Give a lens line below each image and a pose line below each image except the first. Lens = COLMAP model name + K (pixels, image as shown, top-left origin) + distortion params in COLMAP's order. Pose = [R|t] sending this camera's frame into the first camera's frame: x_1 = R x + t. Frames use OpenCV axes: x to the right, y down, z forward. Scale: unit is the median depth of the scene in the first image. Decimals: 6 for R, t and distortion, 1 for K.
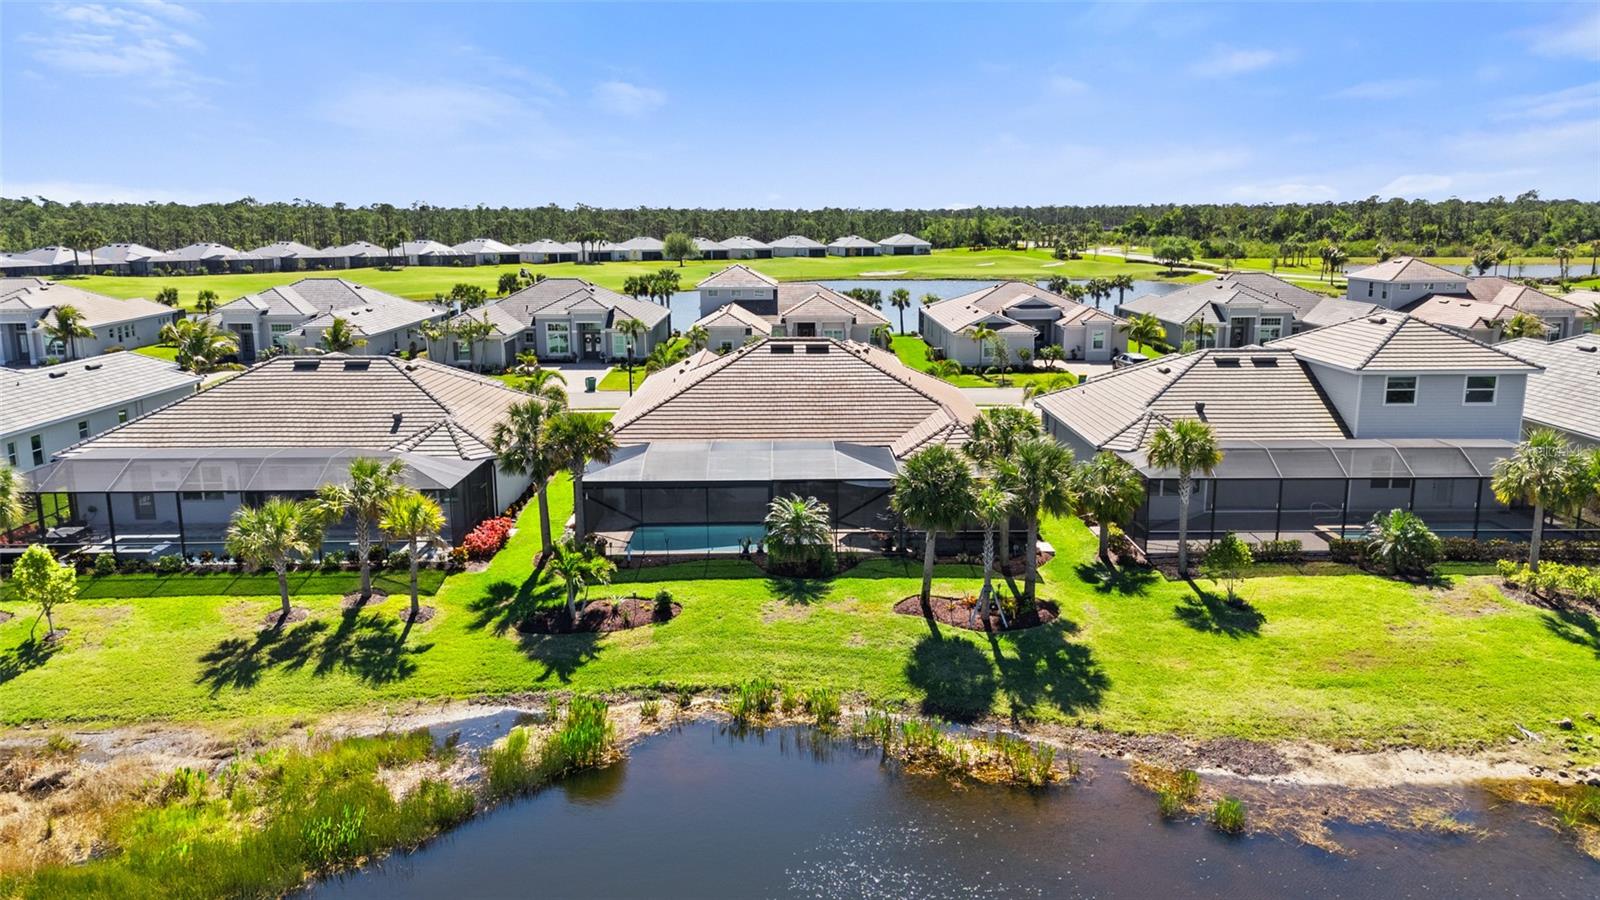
lens RADIAL K [[1183.1, 0, 807.2], [0, 1183.1, 457.0], [0, 0, 1]] dist [0.062867, -0.002151]
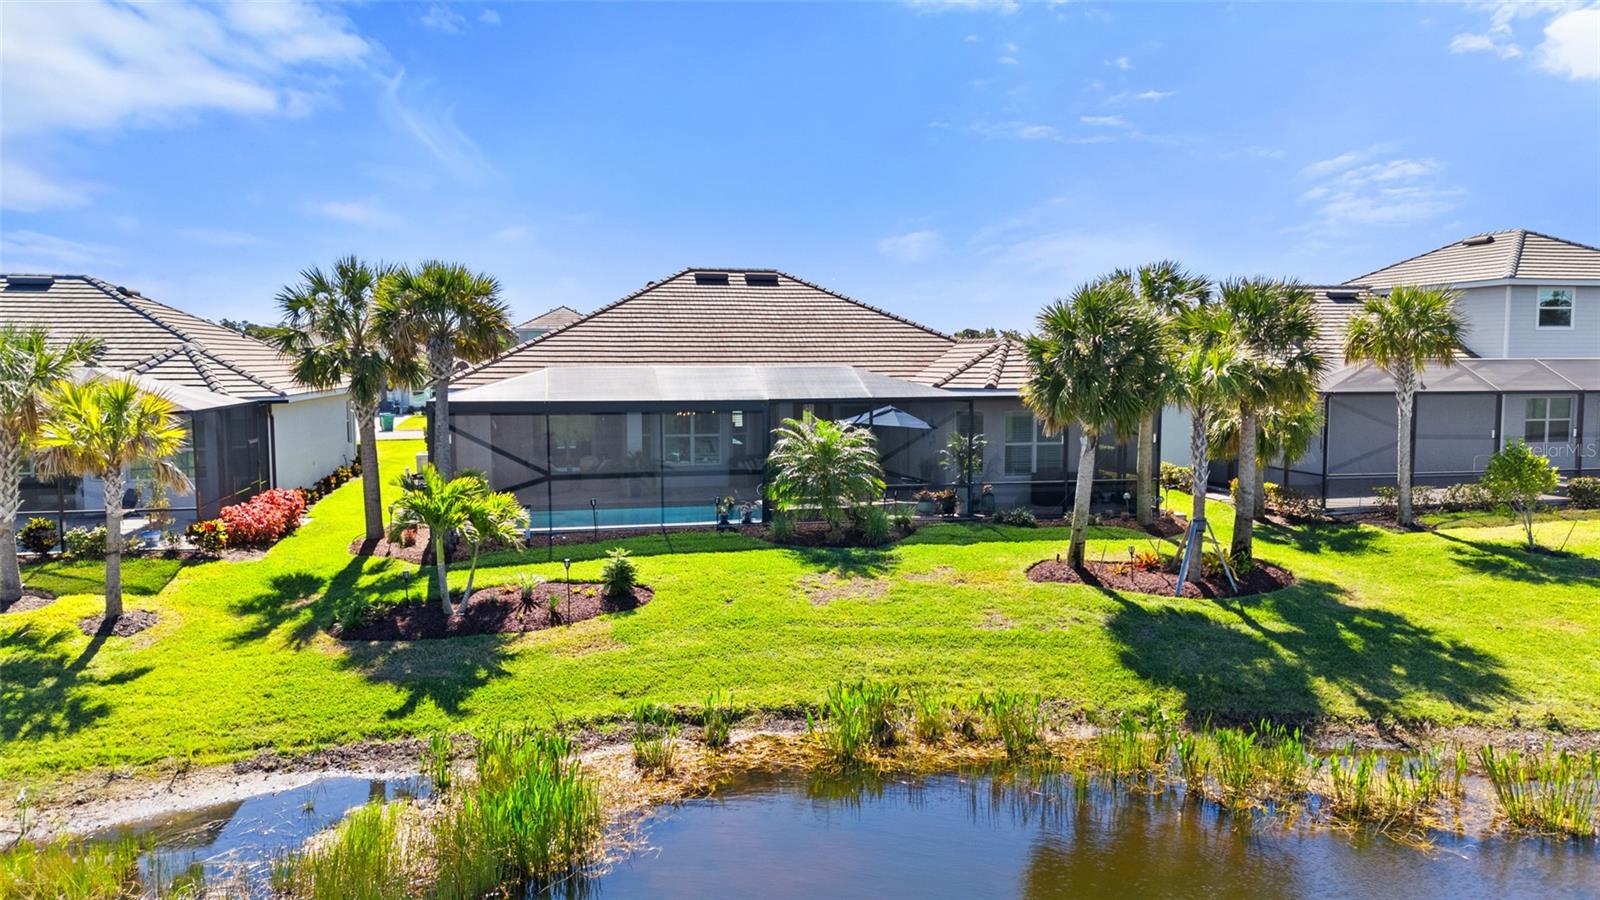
lens RADIAL K [[1200.0, 0, 818.4], [0, 1200.0, 445.3], [0, 0, 1]] dist [0.039353, 0.001104]
pose [[0.981443, -0.013032, 0.191310, -0.143774], [0.036312, 0.992267, -0.118692, 0.137014], [-0.188284, 0.123436, 0.974327, 0.464690]]
